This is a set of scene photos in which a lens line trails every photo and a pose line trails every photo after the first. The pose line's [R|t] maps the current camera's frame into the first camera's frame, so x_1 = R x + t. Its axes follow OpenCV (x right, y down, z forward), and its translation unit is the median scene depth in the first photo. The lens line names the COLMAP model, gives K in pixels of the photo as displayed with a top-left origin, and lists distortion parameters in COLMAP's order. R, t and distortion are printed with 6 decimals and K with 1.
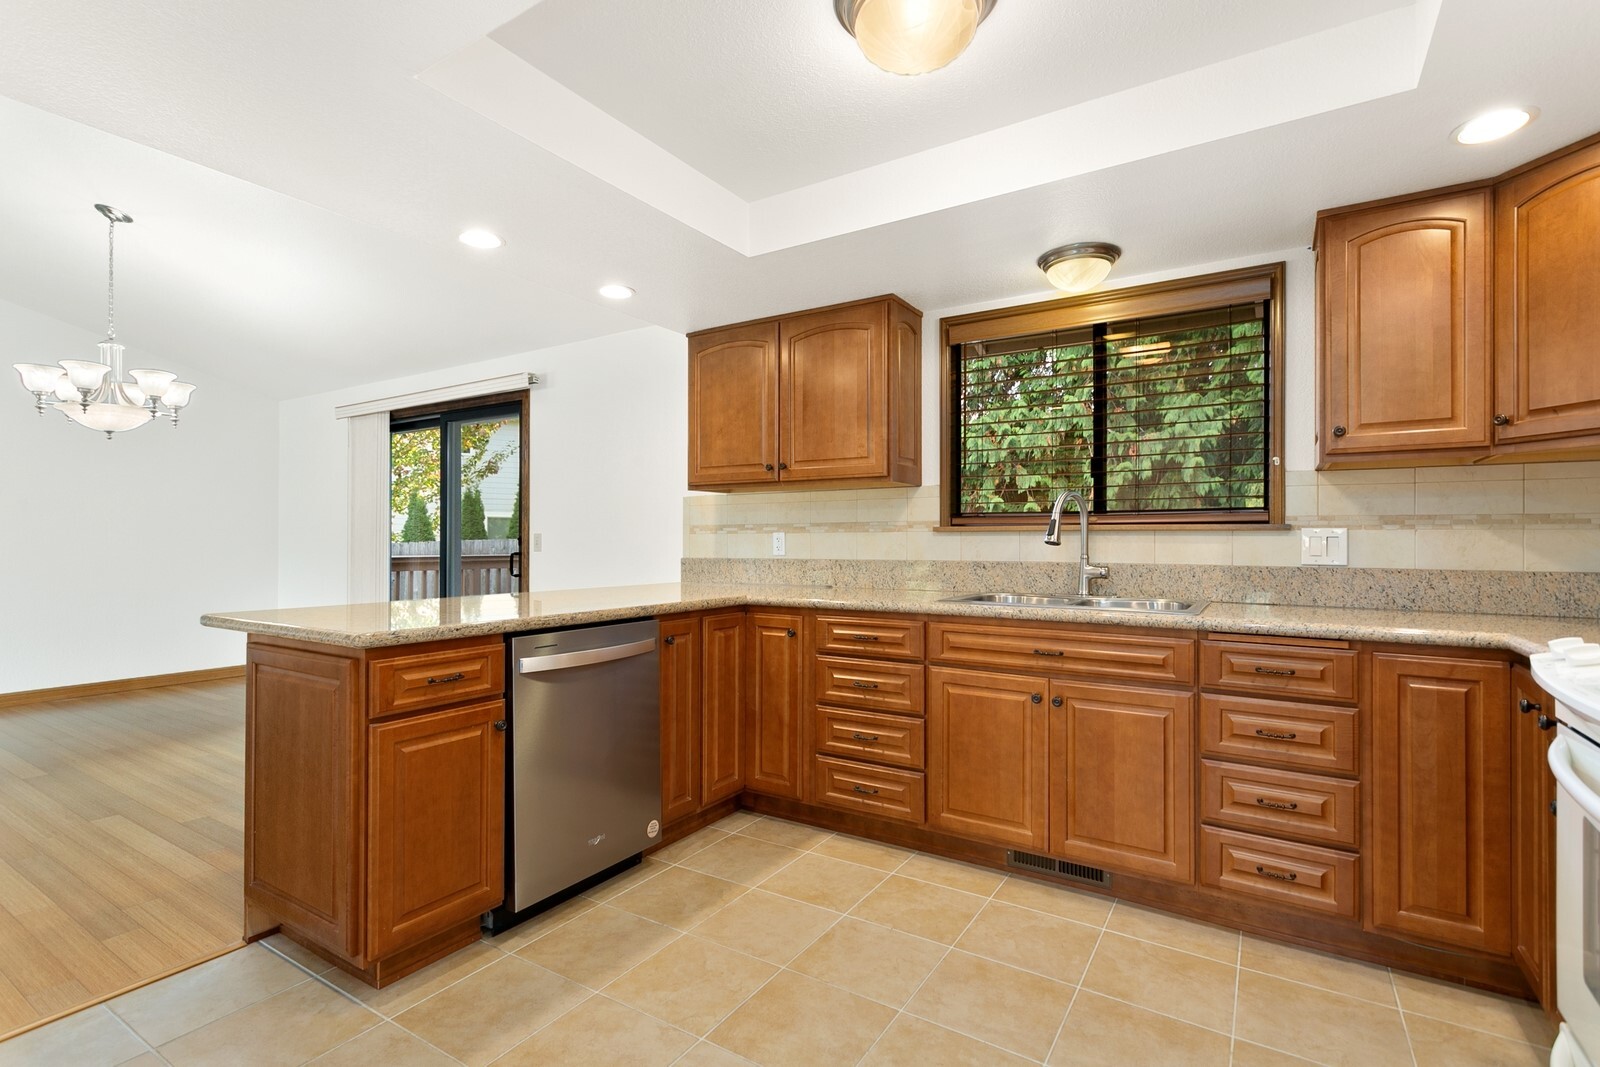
lens RADIAL K [[755.1, 0, 795.0], [0, 755.1, 532.4], [0, 0, 1]] dist [0.002053, -0.000393]
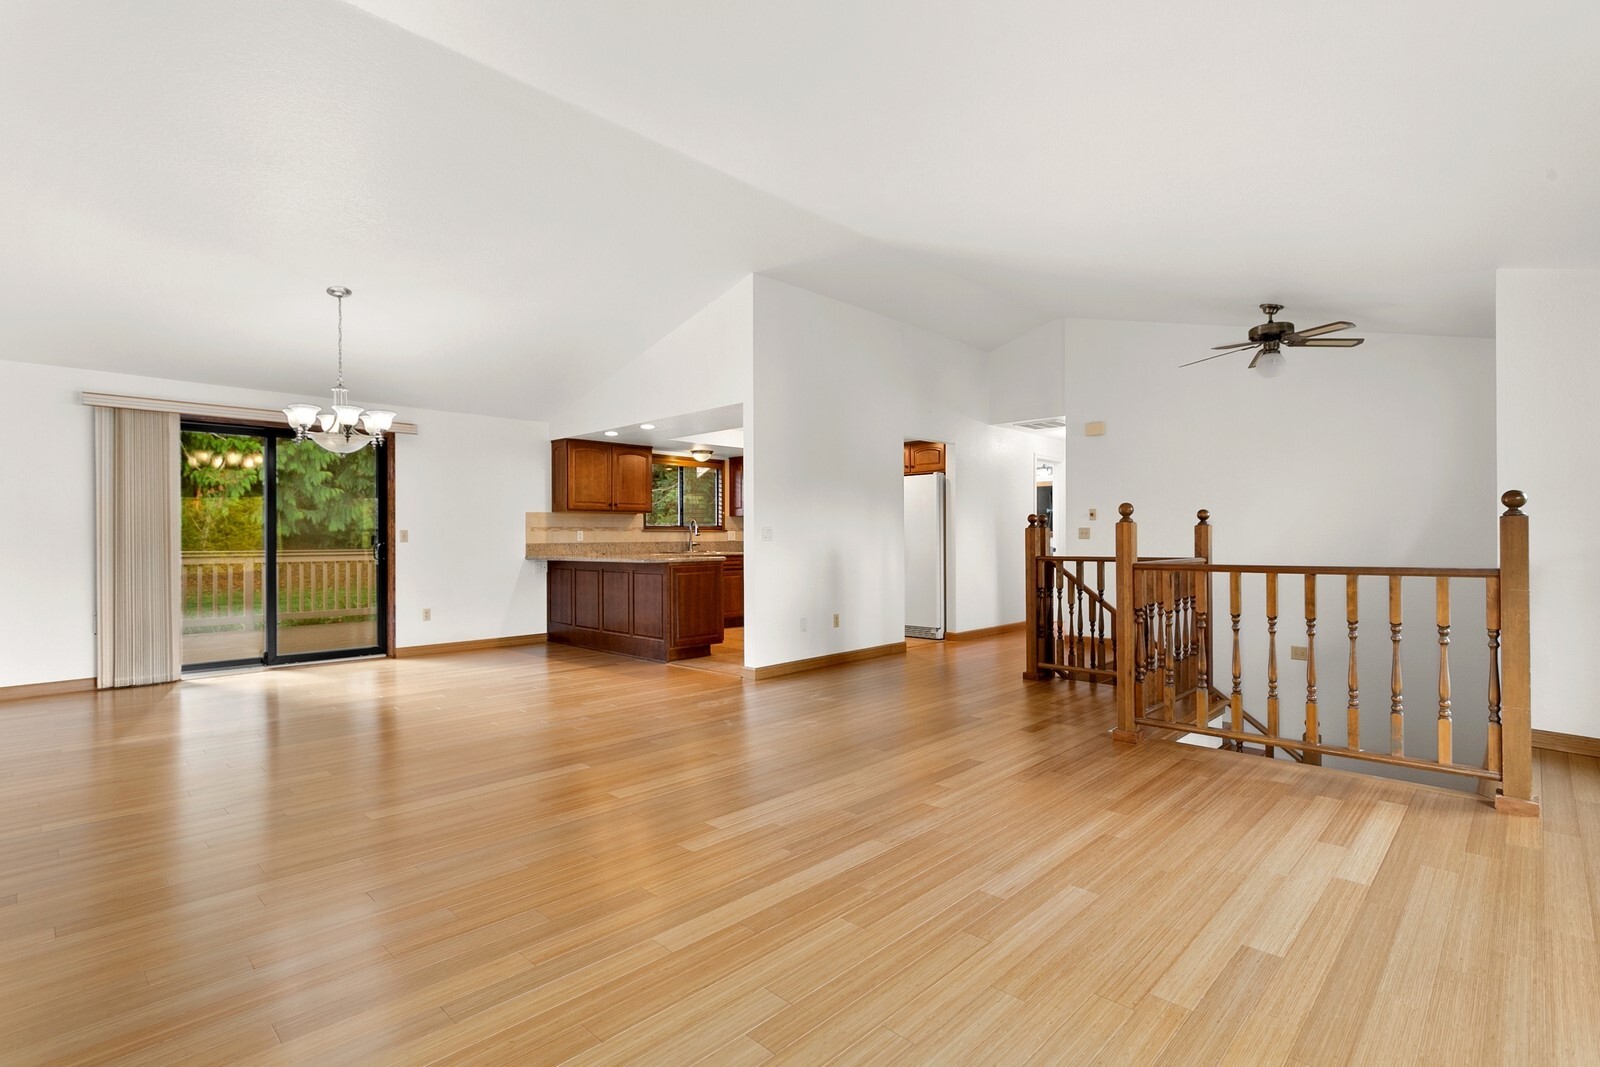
lens RADIAL K [[755.1, 0, 798.4], [0, 755.1, 538.0], [0, 0, 1]] dist [0.002053, -0.000393]
pose [[0.196555, -0.002596, 0.980489, -2.348983], [-0.006187, 0.999973, 0.003888, 0.008783], [-0.980473, -0.006830, 0.196534, -0.086246]]
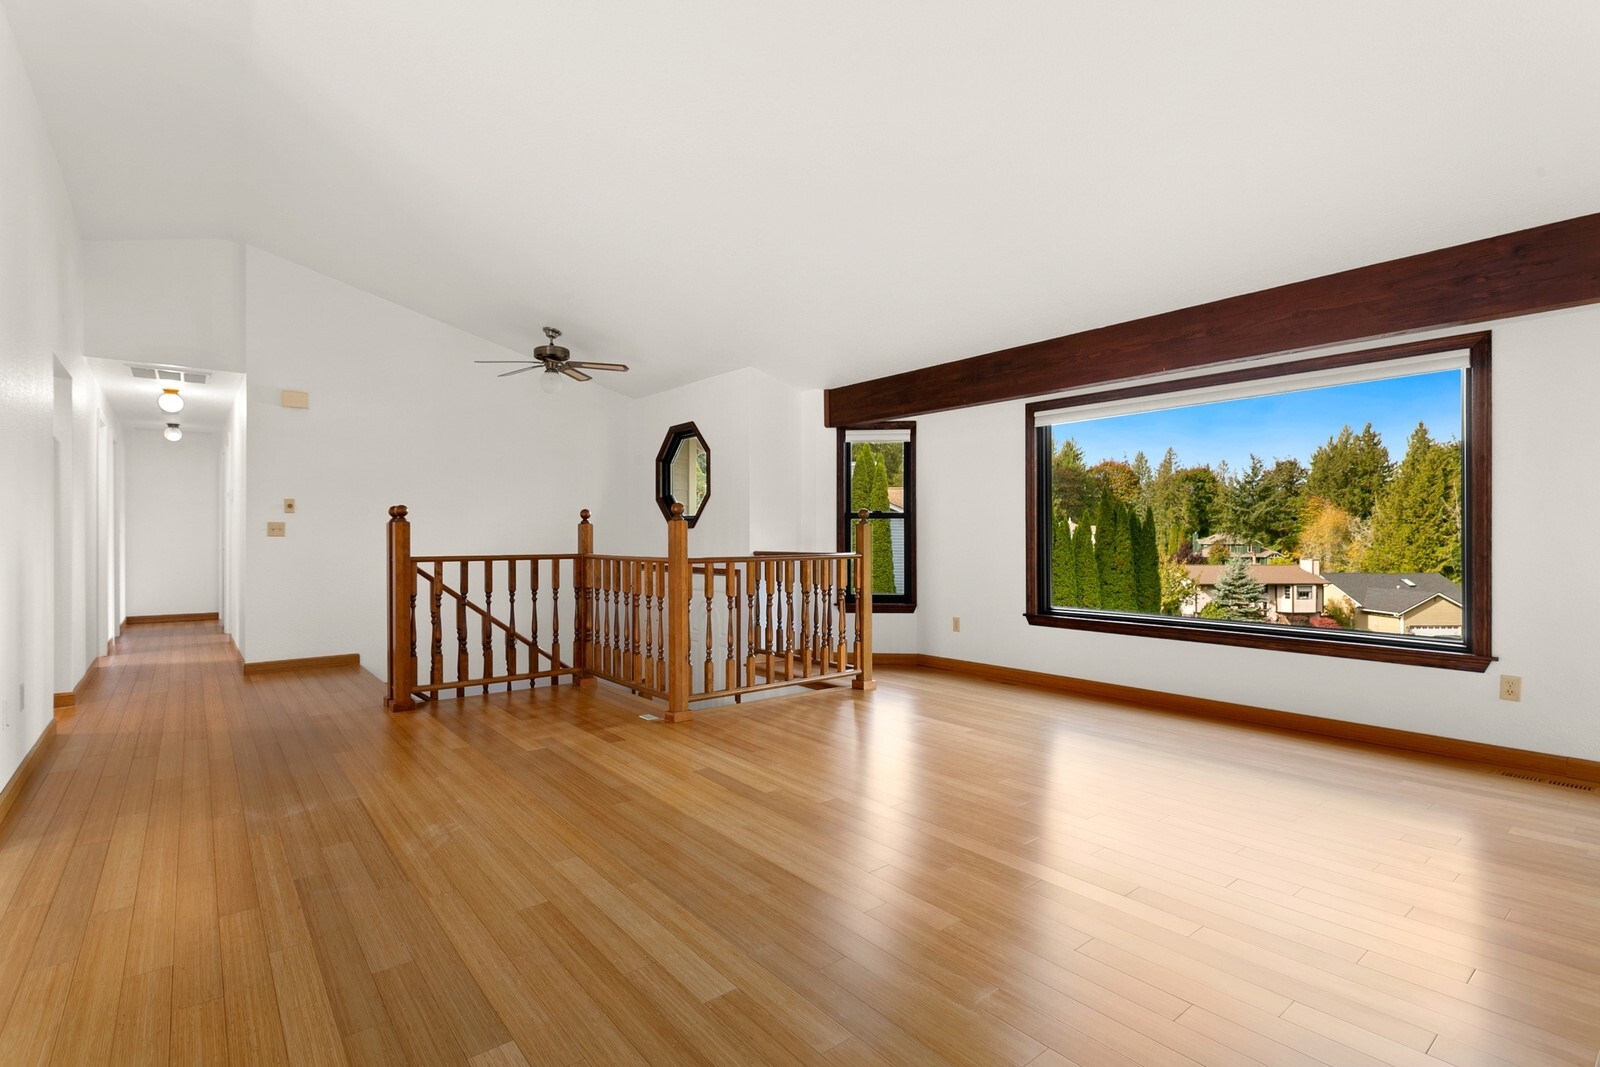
lens RADIAL K [[755.1, 0, 800.2], [0, 755.1, 530.2], [0, 0, 1]] dist [0.002053, -0.000393]
pose [[-0.949538, 0.001011, 0.313649, -1.676302], [-0.004692, 0.999837, -0.017427, 0.024709], [-0.313616, -0.018019, -0.949379, 0.817659]]
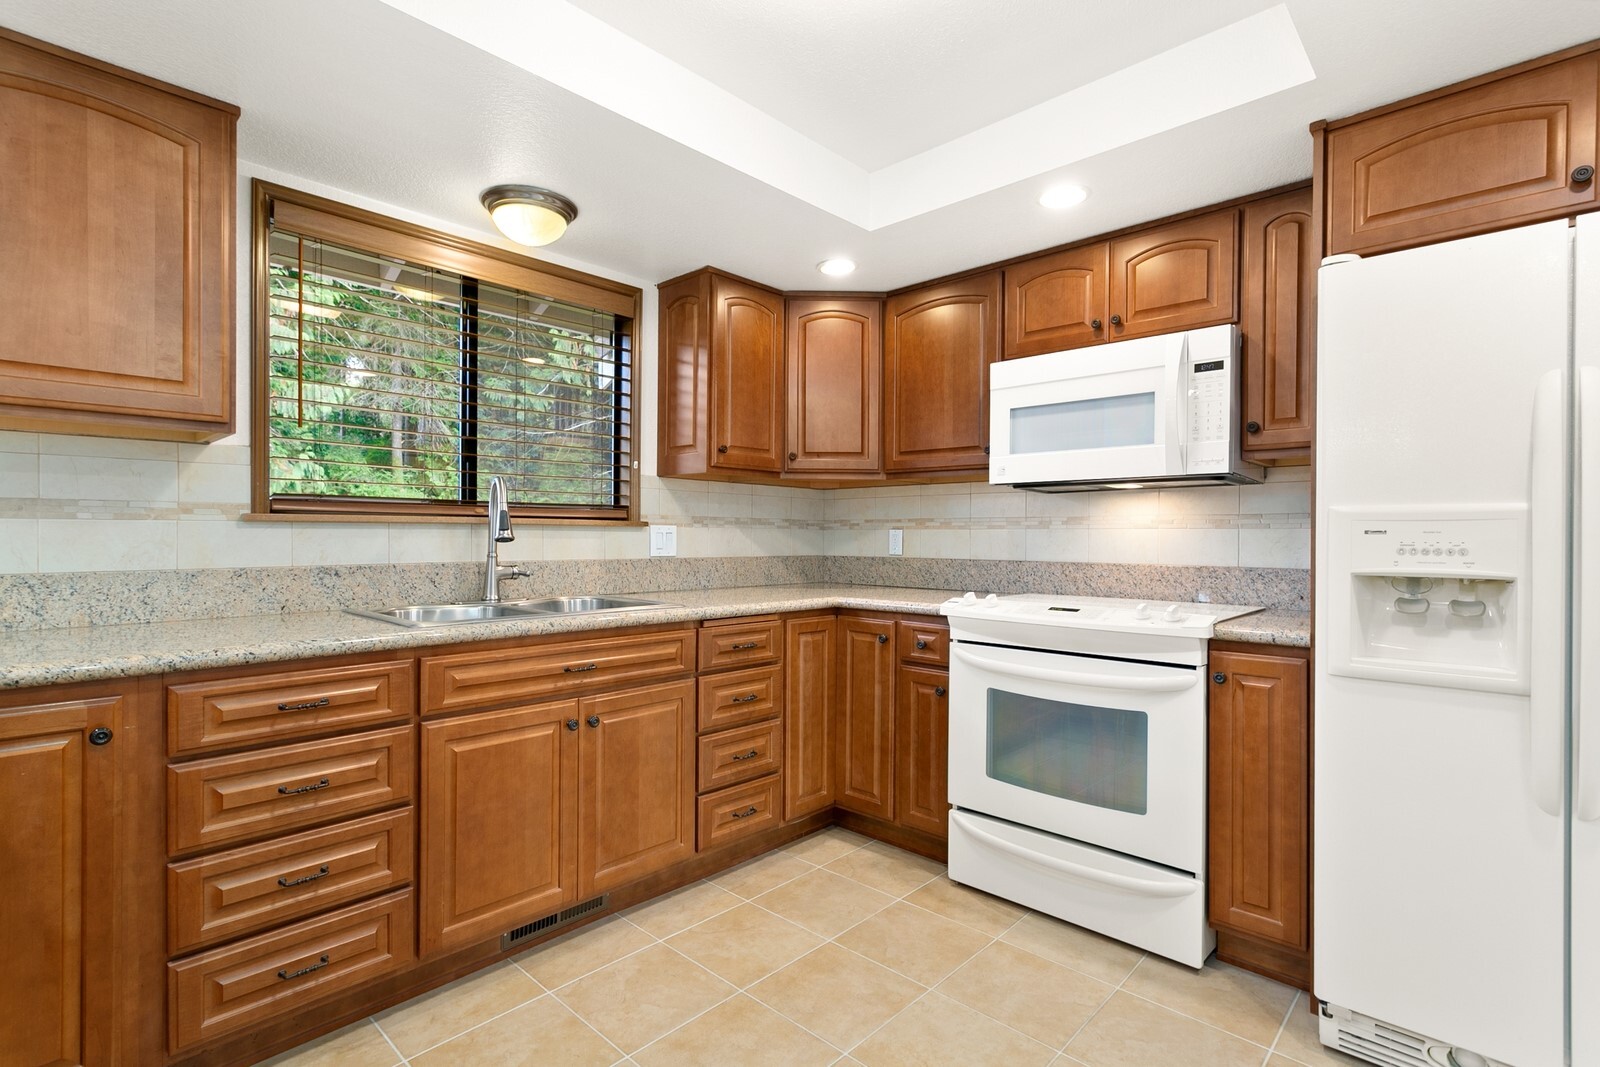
lens RADIAL K [[755.1, 0, 797.2], [0, 755.1, 538.9], [0, 0, 1]] dist [0.002053, -0.000393]
pose [[0.190273, -0.008154, 0.981697, -0.331150], [-0.017663, 0.999775, 0.011728, -0.001597], [-0.981572, -0.019571, 0.190086, 0.431601]]
